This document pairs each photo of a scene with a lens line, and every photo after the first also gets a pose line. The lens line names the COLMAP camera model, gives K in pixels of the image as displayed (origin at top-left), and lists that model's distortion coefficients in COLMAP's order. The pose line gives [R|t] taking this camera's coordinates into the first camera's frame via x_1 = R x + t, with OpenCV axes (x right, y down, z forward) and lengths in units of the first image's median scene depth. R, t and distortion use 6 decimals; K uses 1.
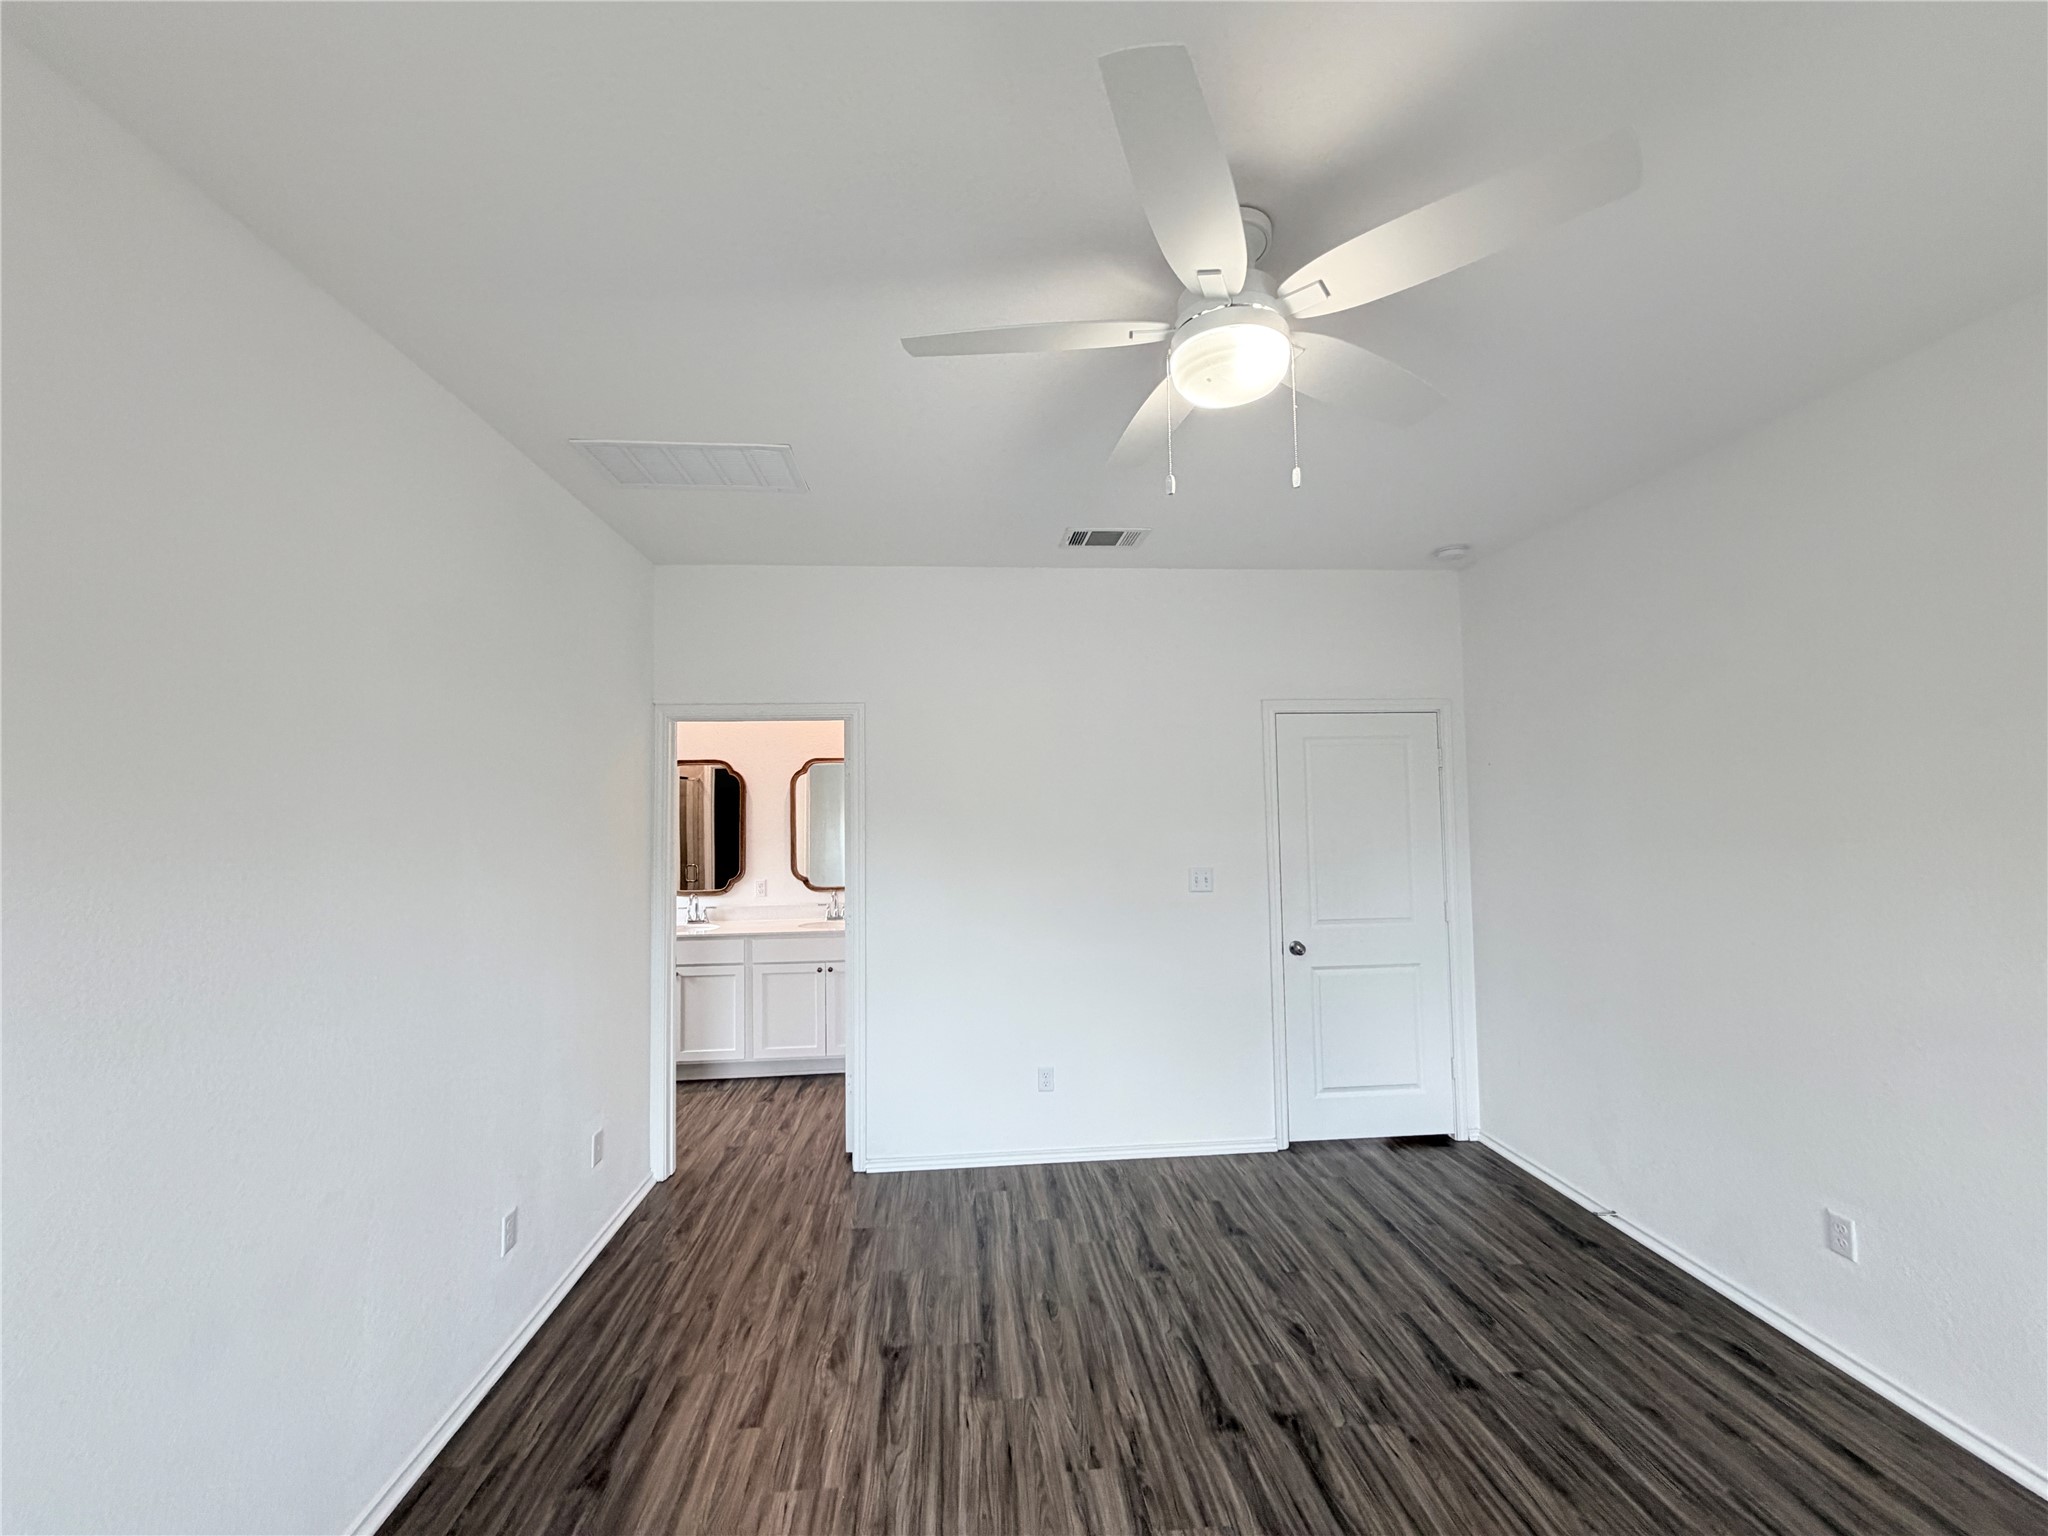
lens RADIAL K [[818.4, 0, 1019.6], [0, 818.4, 769.2], [0, 0, 1]] dist [0.002330, 0.000166]
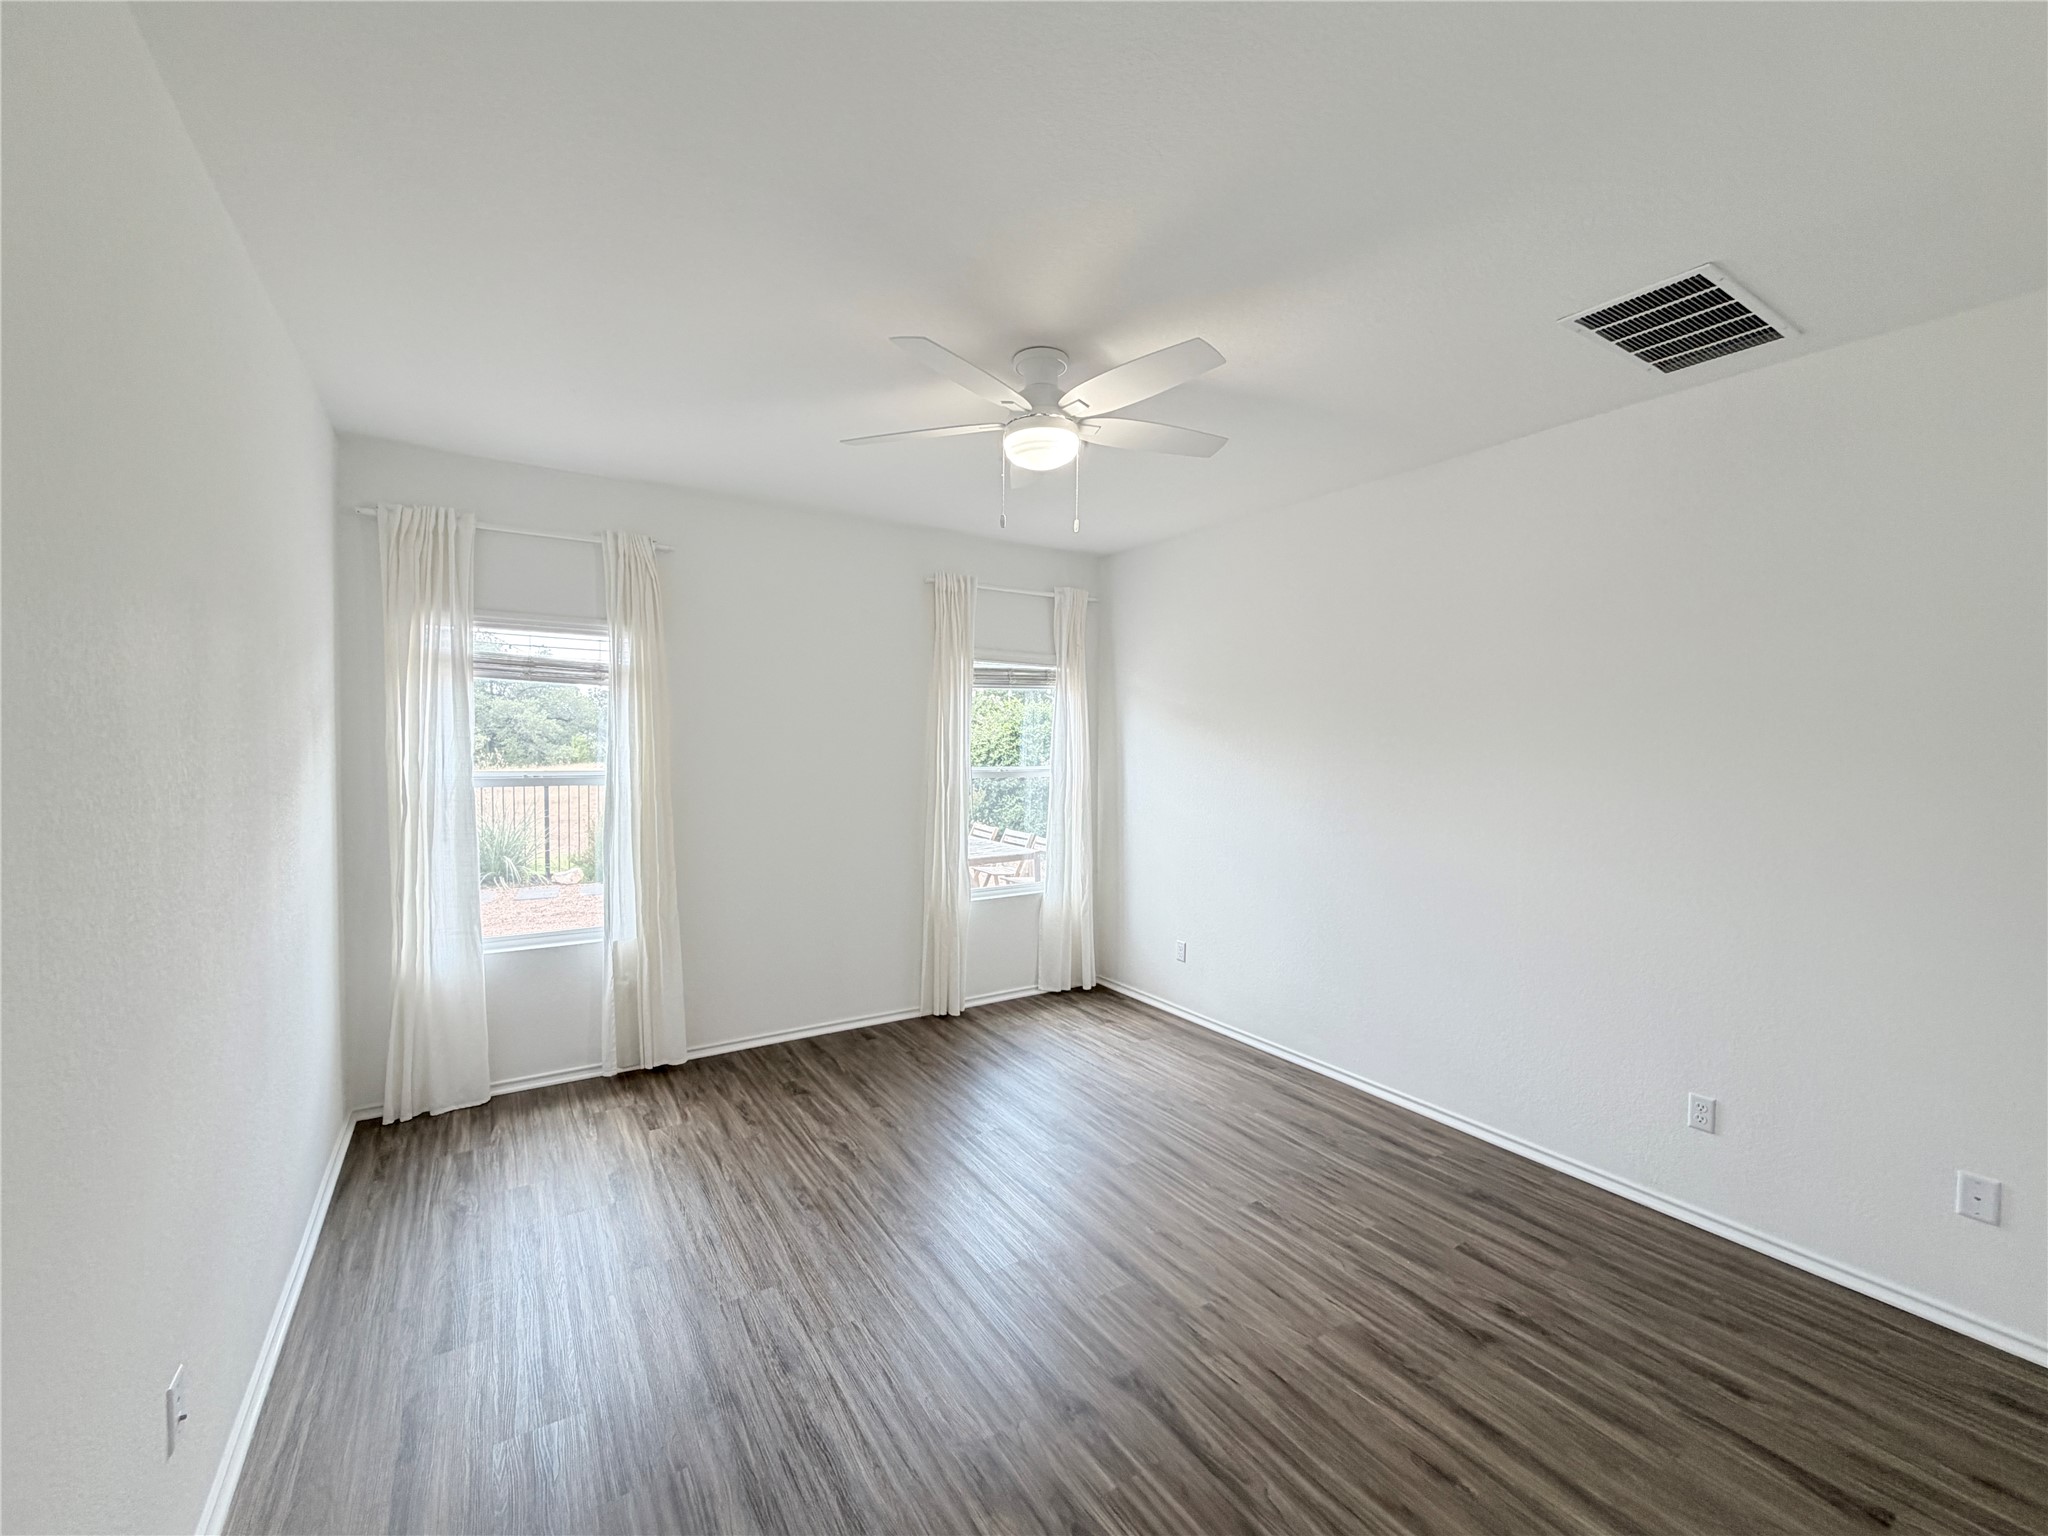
lens RADIAL K [[837.8, 0, 1028.2], [0, 837.8, 767.5], [0, 0, 1]] dist [0.000733, 0.000066]
pose [[-0.882164, 0.021601, -0.470448, 0.695220], [0.027899, 0.999590, -0.006419, 0.083113], [0.470116, -0.018787, -0.882405, 1.584641]]
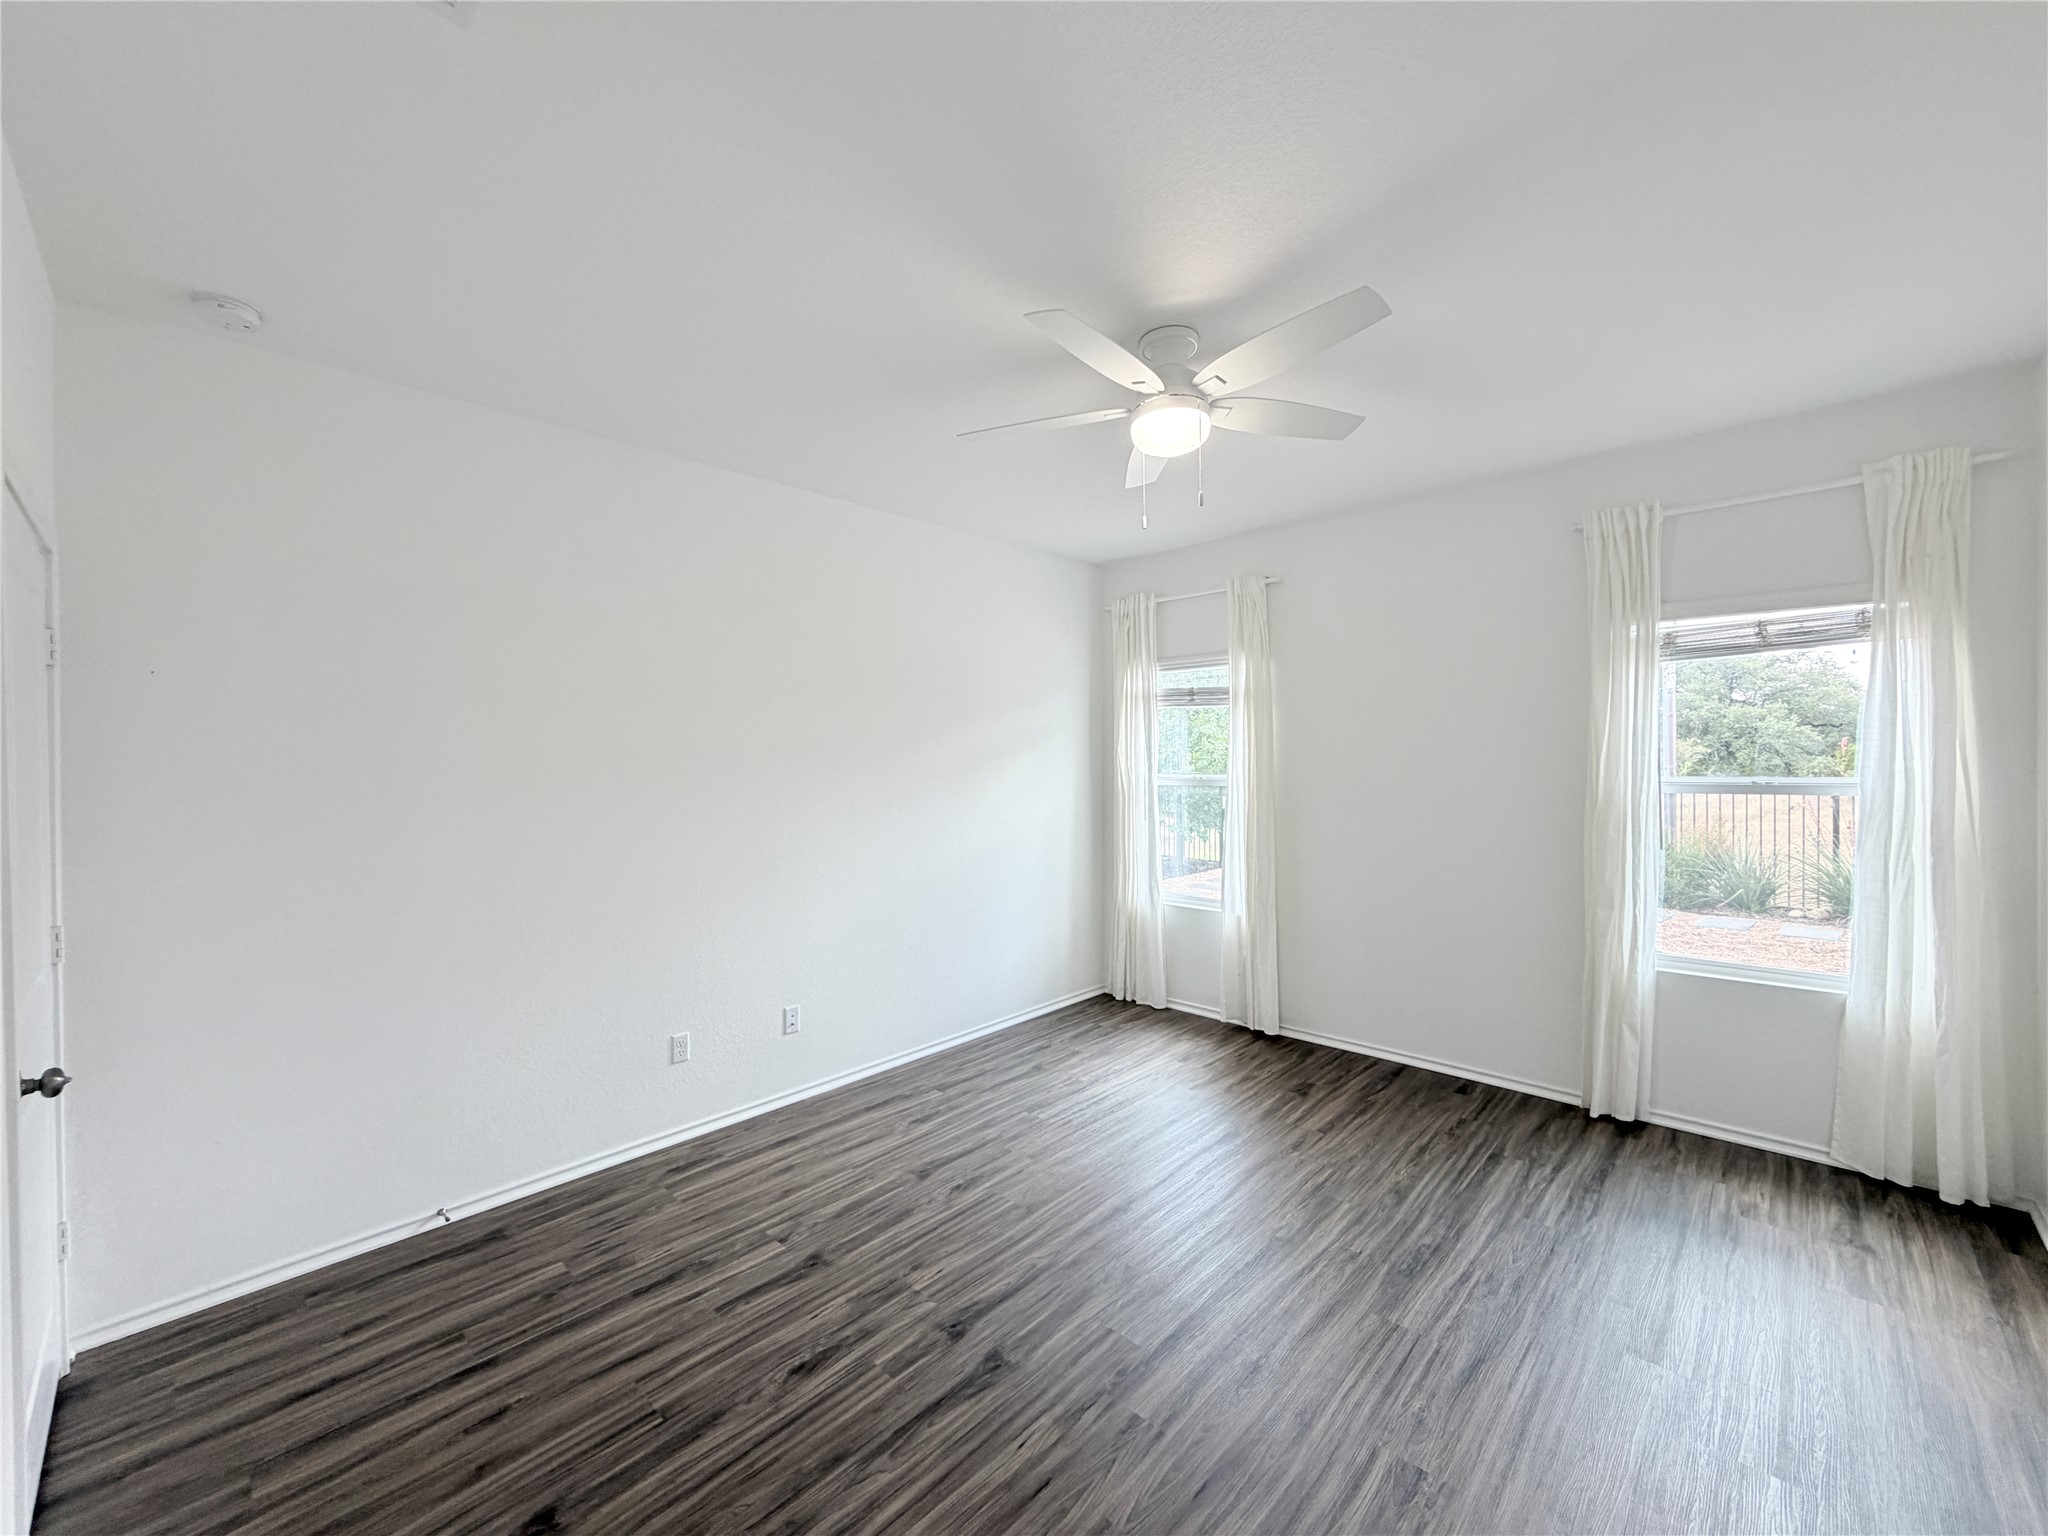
lens RADIAL K [[816.4, 0, 1020.4], [0, 816.4, 767.1], [0, 0, 1]] dist [-0.001036, 0.000035]
pose [[-0.665051, 0.014944, 0.746648, -0.436194], [-0.014826, 0.999338, -0.033208, 0.110471], [-0.746651, -0.033155, -0.664390, 1.438260]]
